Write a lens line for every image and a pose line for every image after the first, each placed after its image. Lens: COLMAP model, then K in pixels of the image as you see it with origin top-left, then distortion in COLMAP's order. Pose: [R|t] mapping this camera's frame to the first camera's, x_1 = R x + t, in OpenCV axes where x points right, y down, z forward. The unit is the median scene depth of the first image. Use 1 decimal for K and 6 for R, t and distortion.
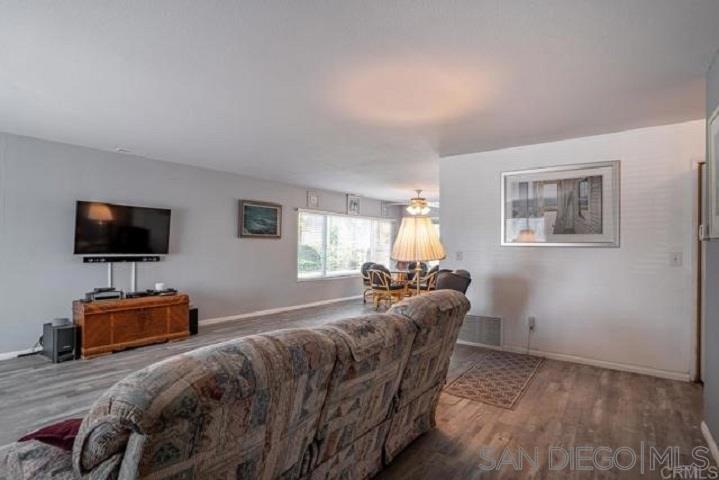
lens RADIAL K [[355.6, 0, 357.5], [0, 355.6, 241.3], [0, 0, 1]] dist [-0.082648, 0.040678]
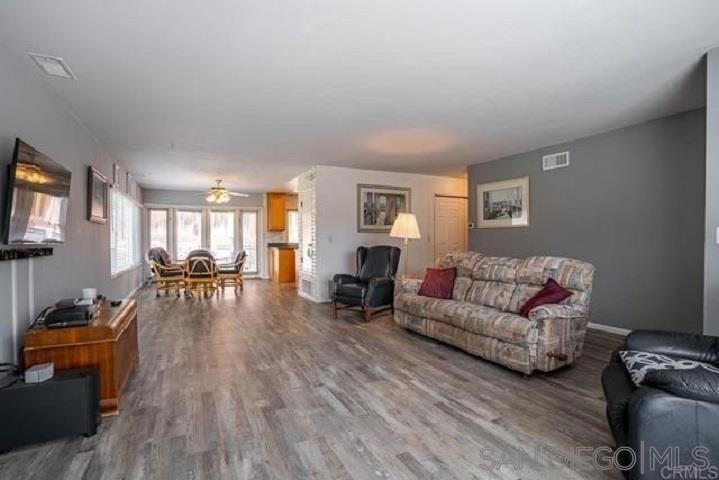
lens RADIAL K [[355.6, 0, 357.5], [0, 355.6, 241.3], [0, 0, 1]] dist [-0.082648, 0.040678]
pose [[0.441758, -0.017781, 0.896958, -0.931332], [-0.004154, 0.999752, 0.021865, 0.019080], [-0.897125, -0.013385, 0.441574, 0.286918]]
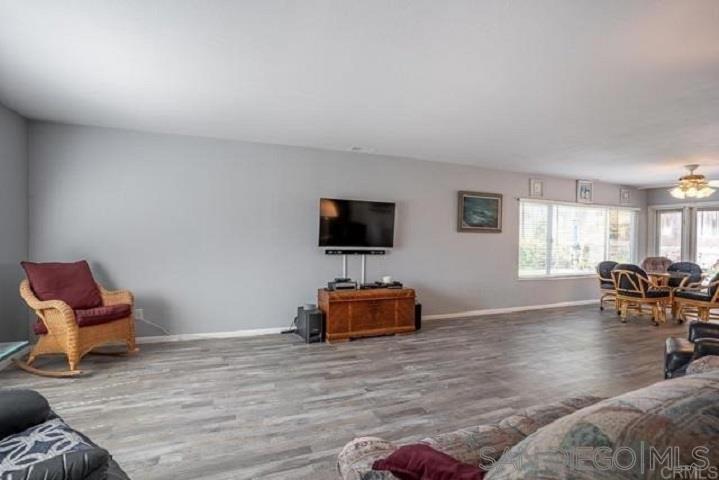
lens RADIAL K [[355.6, 0, 357.5], [0, 355.6, 241.3], [0, 0, 1]] dist [-0.082648, 0.040678]
pose [[0.868801, 0.002384, -0.495156, -0.131910], [0.002859, 0.999948, 0.009832, 0.008387], [0.495154, -0.009958, 0.868748, 0.057599]]
